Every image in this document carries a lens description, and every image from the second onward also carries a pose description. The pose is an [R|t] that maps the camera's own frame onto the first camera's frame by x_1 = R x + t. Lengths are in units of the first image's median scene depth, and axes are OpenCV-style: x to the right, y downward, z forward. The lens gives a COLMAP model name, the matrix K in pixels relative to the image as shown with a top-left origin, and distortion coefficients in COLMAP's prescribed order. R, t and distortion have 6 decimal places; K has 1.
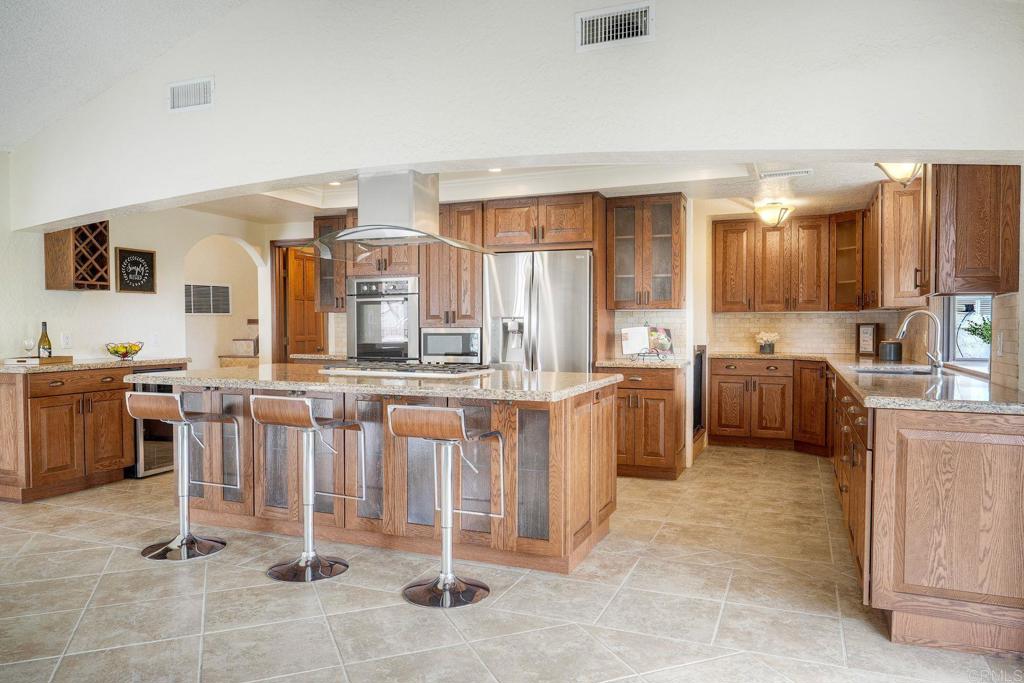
lens RADIAL K [[701.2, 0, 507.5], [0, 701.2, 344.1], [0, 0, 1]] dist [0.003925, 0.000753]
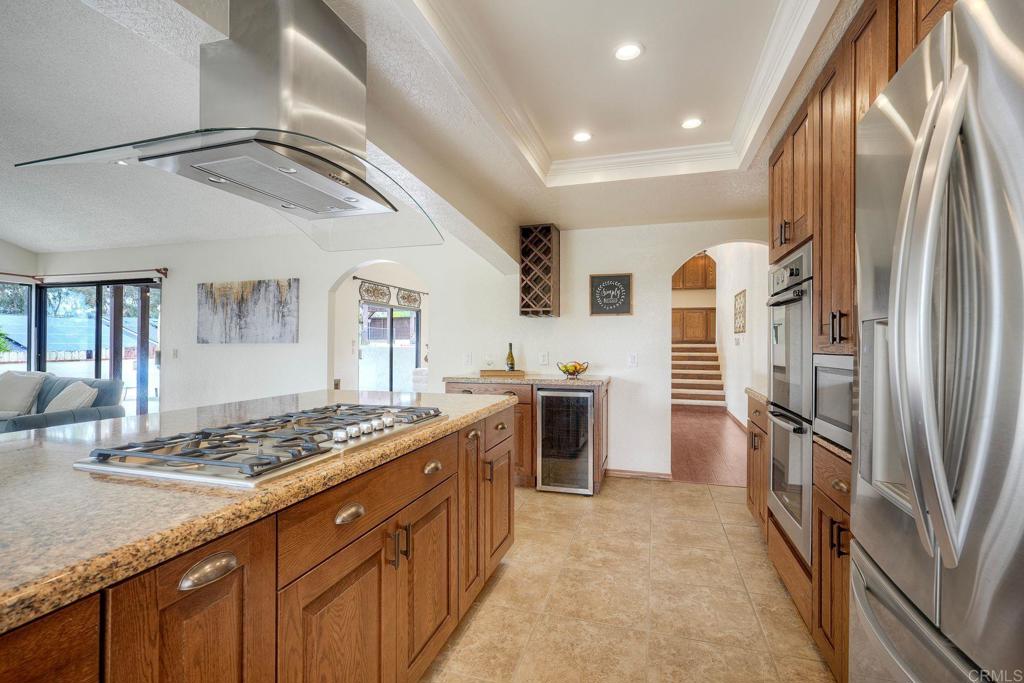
lens RADIAL K [[470.6, 0, 512.0], [0, 470.6, 341.5], [0, 0, 1]] dist [0.002496, 0.000419]
pose [[0.101405, -0.006031, -0.994827, 0.217951], [-0.029071, 0.999537, -0.009023, -0.034392], [0.994420, 0.029835, 0.101182, 1.134581]]
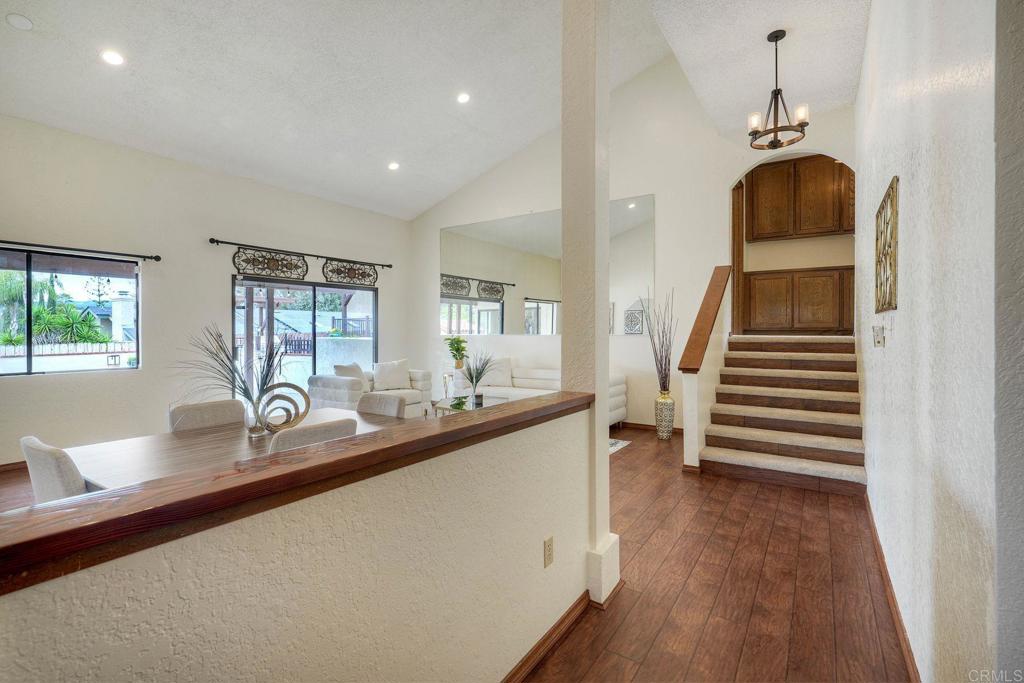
lens RADIAL K [[473.1, 0, 495.9], [0, 473.1, 329.9], [0, 0, 1]] dist [0.002093, 0.000498]
pose [[-0.208829, 0.000158, -0.977952, -0.672503], [-0.021118, 0.999766, 0.004671, -0.072072], [0.977724, 0.021627, -0.208777, 1.748051]]
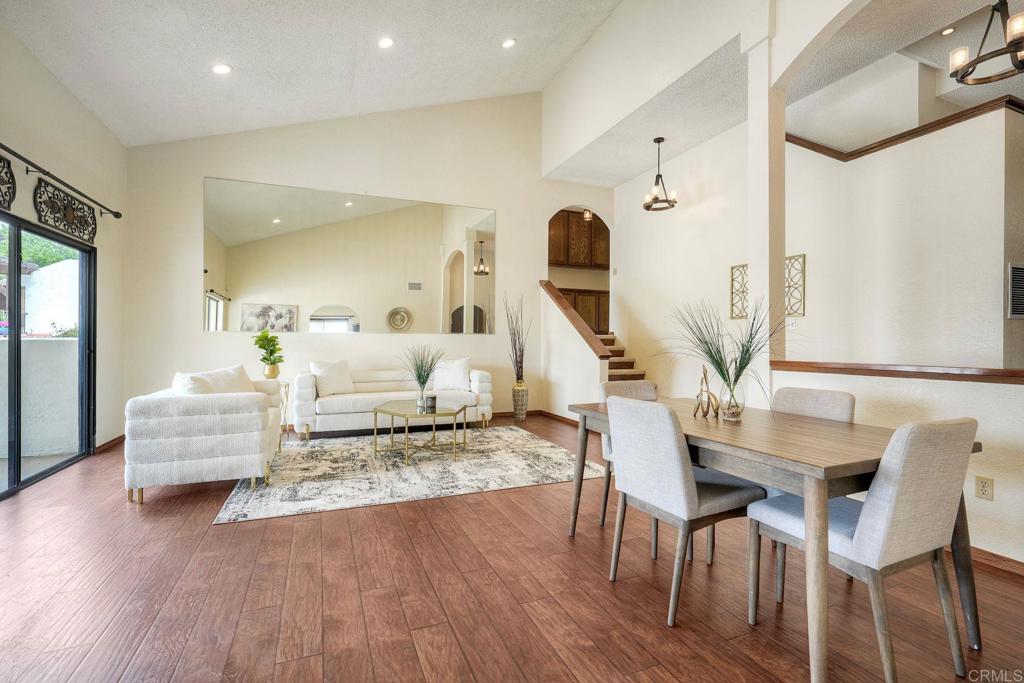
lens RADIAL K [[470.6, 0, 512.0], [0, 470.6, 341.5], [0, 0, 1]] dist [0.002496, 0.000419]
pose [[0.708042, 0.000224, -0.706170, -0.980109], [-0.018891, 0.999648, -0.018624, -0.005393], [0.705917, 0.026527, 0.707797, 0.804730]]
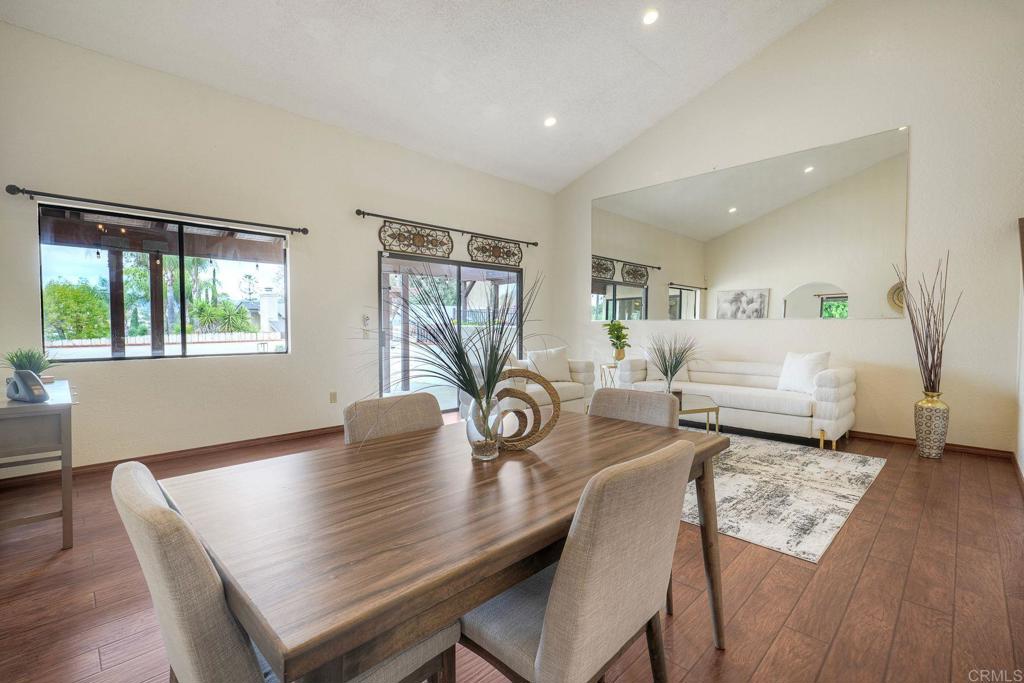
lens RADIAL K [[458.5, 0, 514.8], [0, 458.5, 342.2], [0, 0, 1]] dist [-0.003678, 0.000810]
pose [[-0.374803, 0.035853, -0.926411, -0.877391], [-0.020980, 0.998668, 0.047137, -0.034364], [0.926867, 0.037103, -0.373551, 1.488331]]
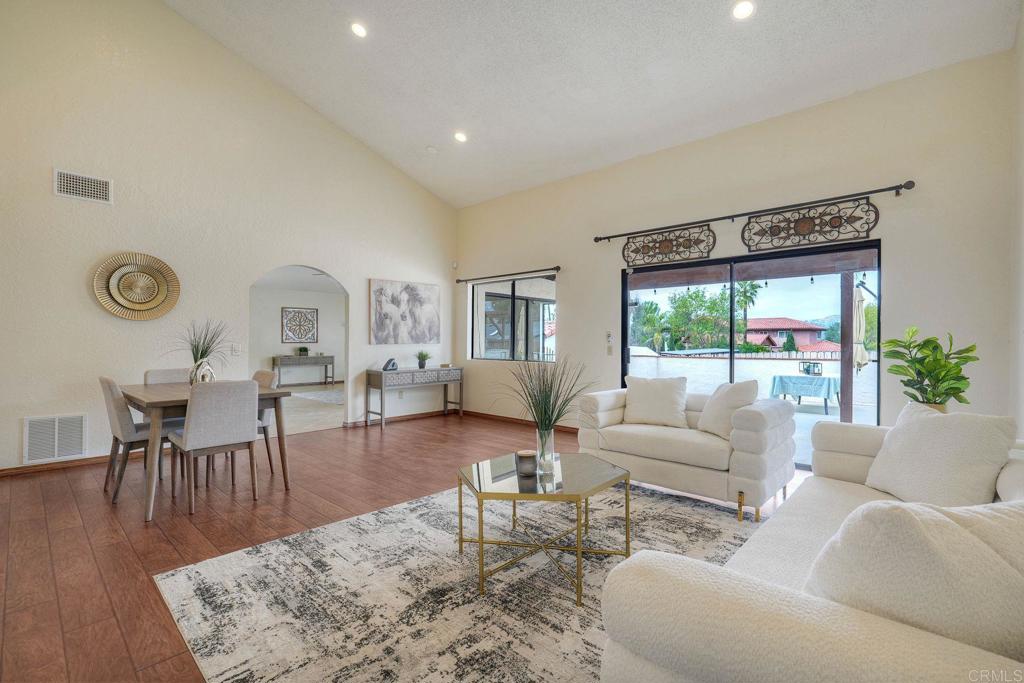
lens RADIAL K [[458.5, 0, 514.8], [0, 458.5, 342.2], [0, 0, 1]] dist [-0.003678, 0.000810]
pose [[-0.939666, -0.005960, 0.342042, -2.055091], [0.001621, 0.999759, 0.021874, -0.042022], [-0.342091, 0.021109, -0.939430, 1.968303]]
